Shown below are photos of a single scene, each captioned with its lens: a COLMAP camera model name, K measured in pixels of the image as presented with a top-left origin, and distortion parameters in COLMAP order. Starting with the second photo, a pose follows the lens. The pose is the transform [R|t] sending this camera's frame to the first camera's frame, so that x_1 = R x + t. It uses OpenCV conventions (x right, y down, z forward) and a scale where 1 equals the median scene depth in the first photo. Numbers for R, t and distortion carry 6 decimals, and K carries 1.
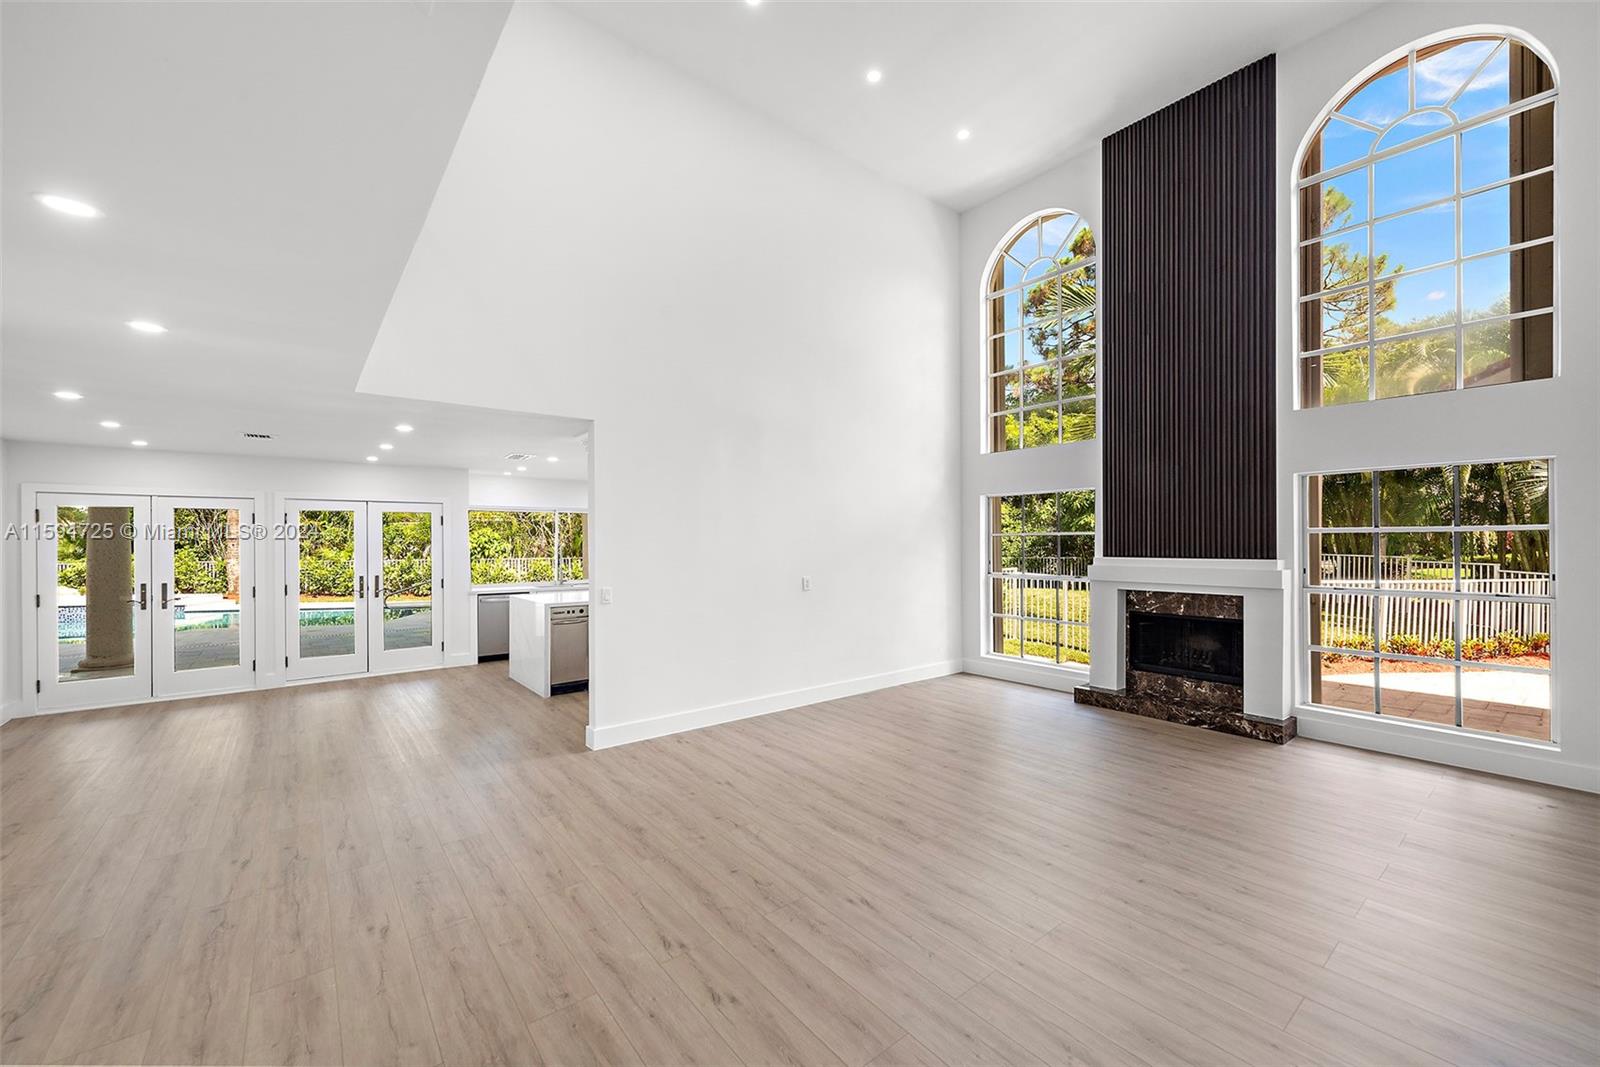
lens RADIAL K [[633.3, 0, 810.0], [0, 633.3, 543.2], [0, 0, 1]] dist [0.002647, 0.000387]
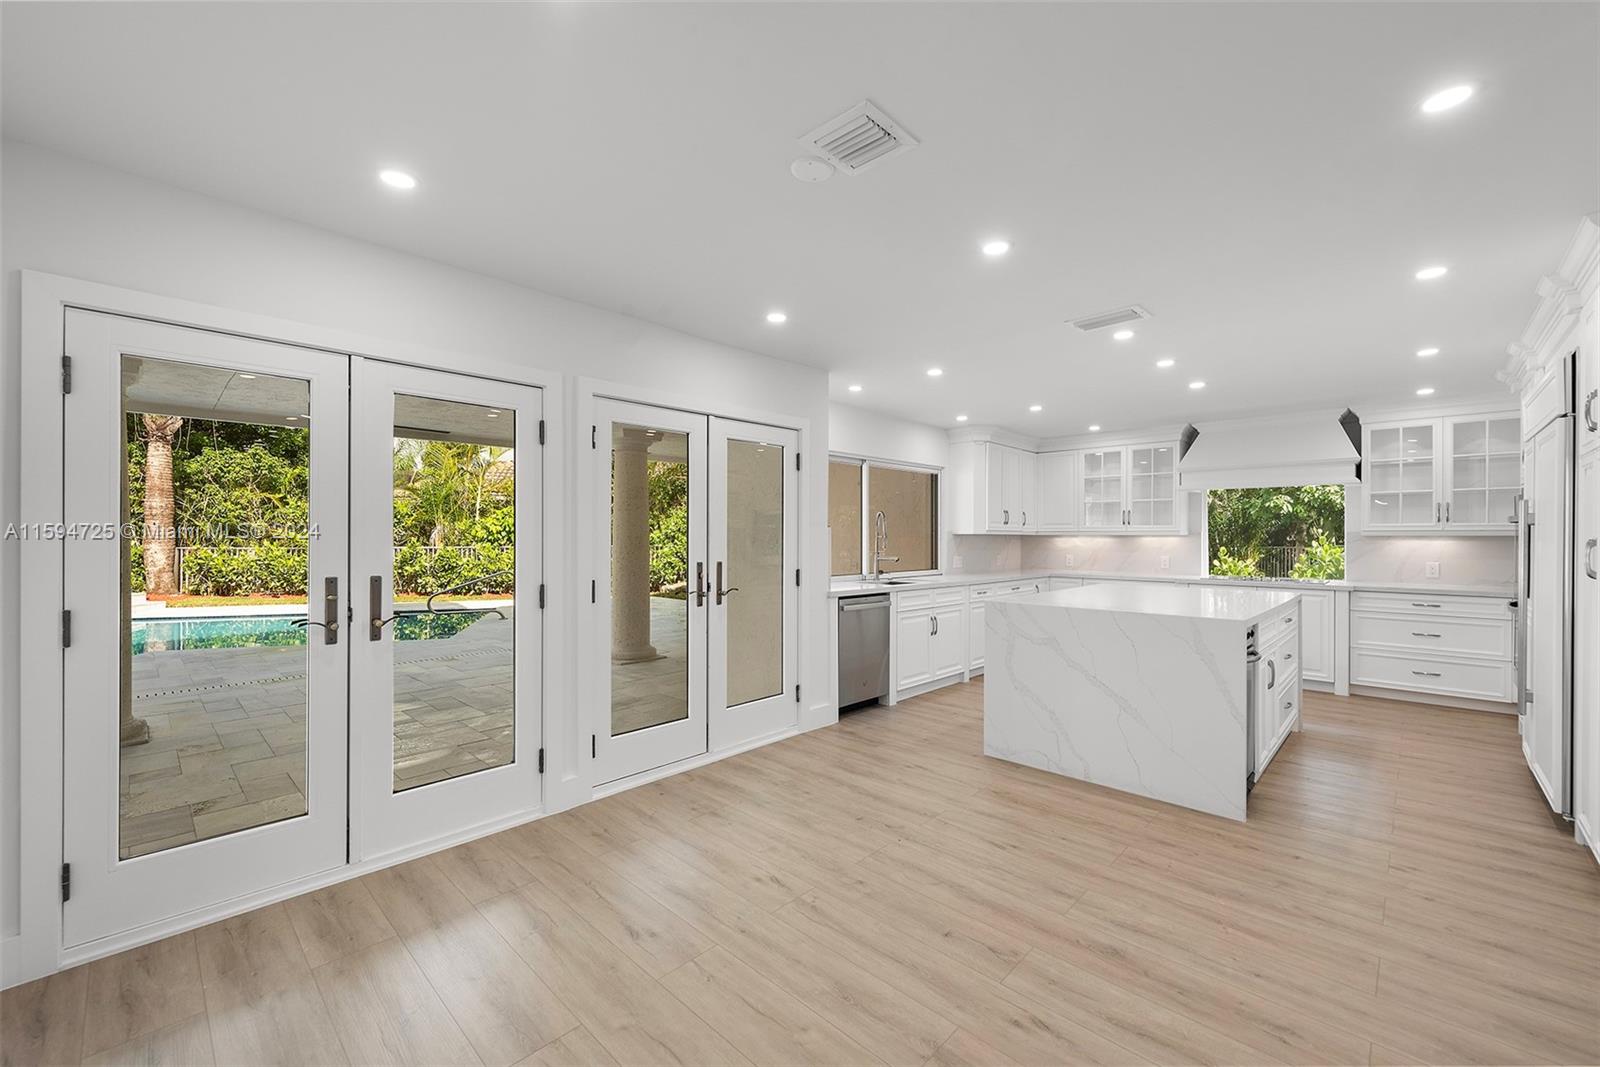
lens RADIAL K [[641.5, 0, 802.0], [0, 641.5, 530.8], [0, 0, 1]] dist [-0.002649, -0.000739]
pose [[0.992154, 0.004198, 0.124952, -1.260137], [-0.003185, 0.999960, -0.008299, 0.056684], [-0.124982, 0.007836, 0.992128, 0.886164]]
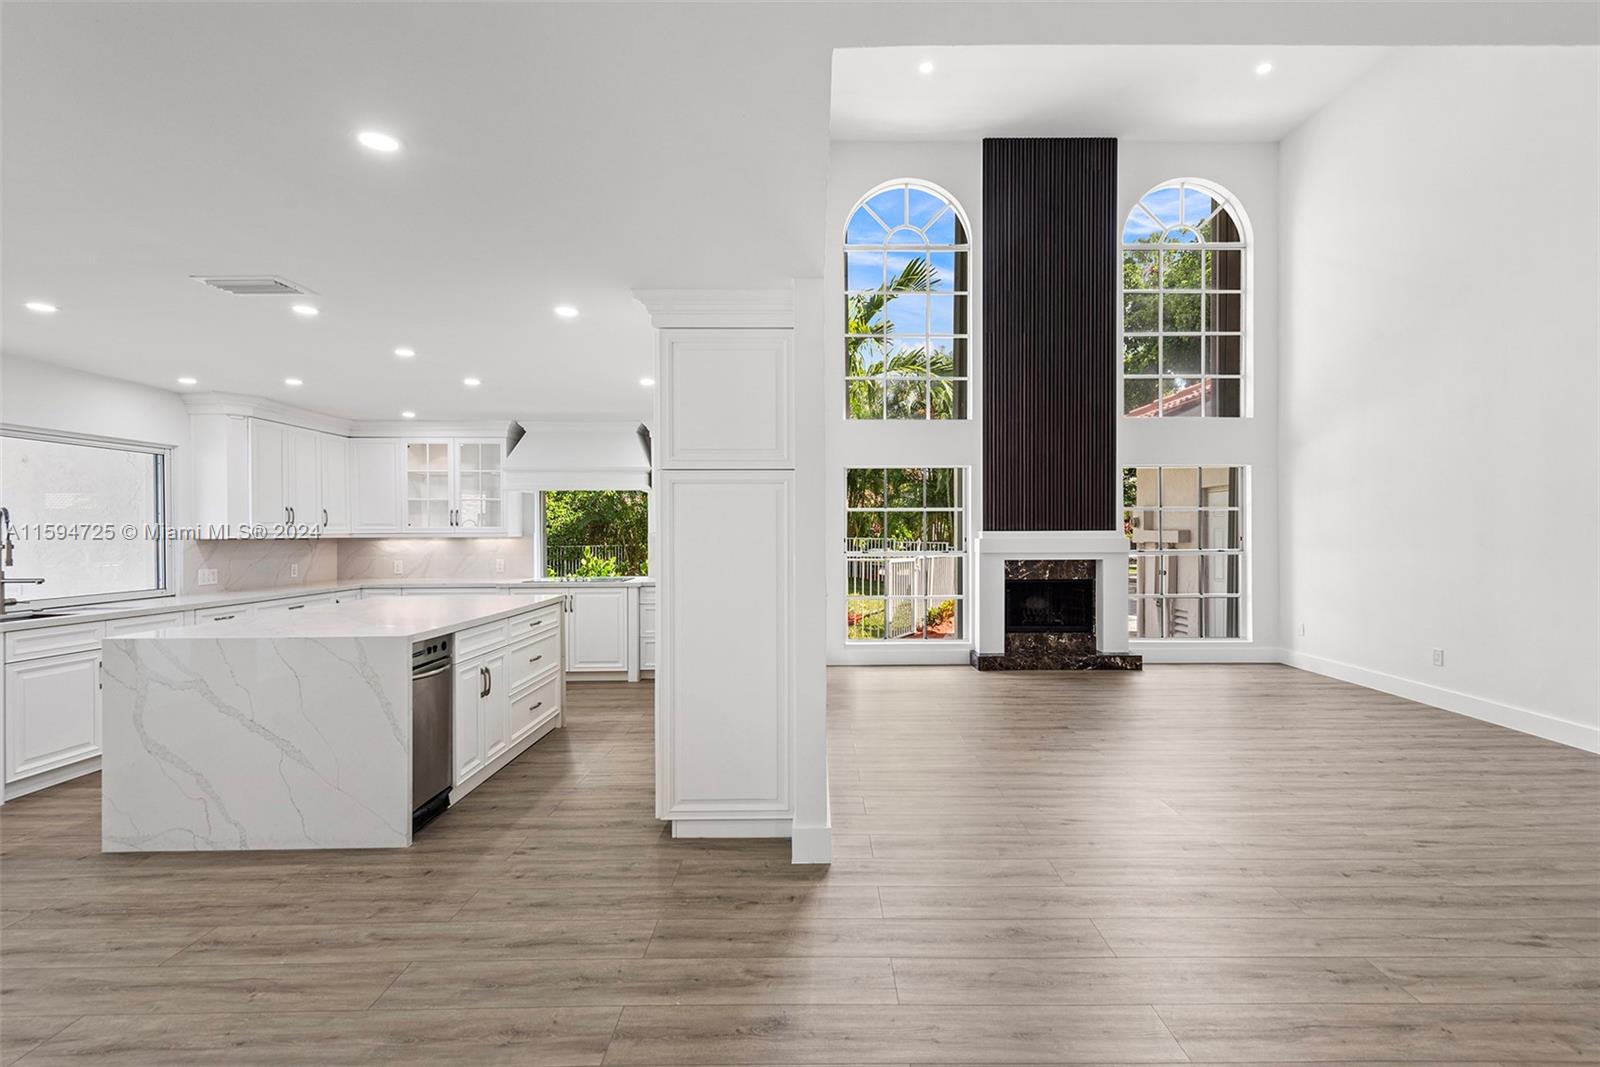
lens RADIAL K [[723.5, 0, 811.3], [0, 723.5, 534.8], [0, 0, 1]] dist [0.007377, -0.000855]
pose [[0.614188, -0.007333, 0.789126, -0.761181], [0.005388, 0.999972, 0.005099, 0.022381], [-0.789142, 0.001120, 0.614210, 0.541000]]
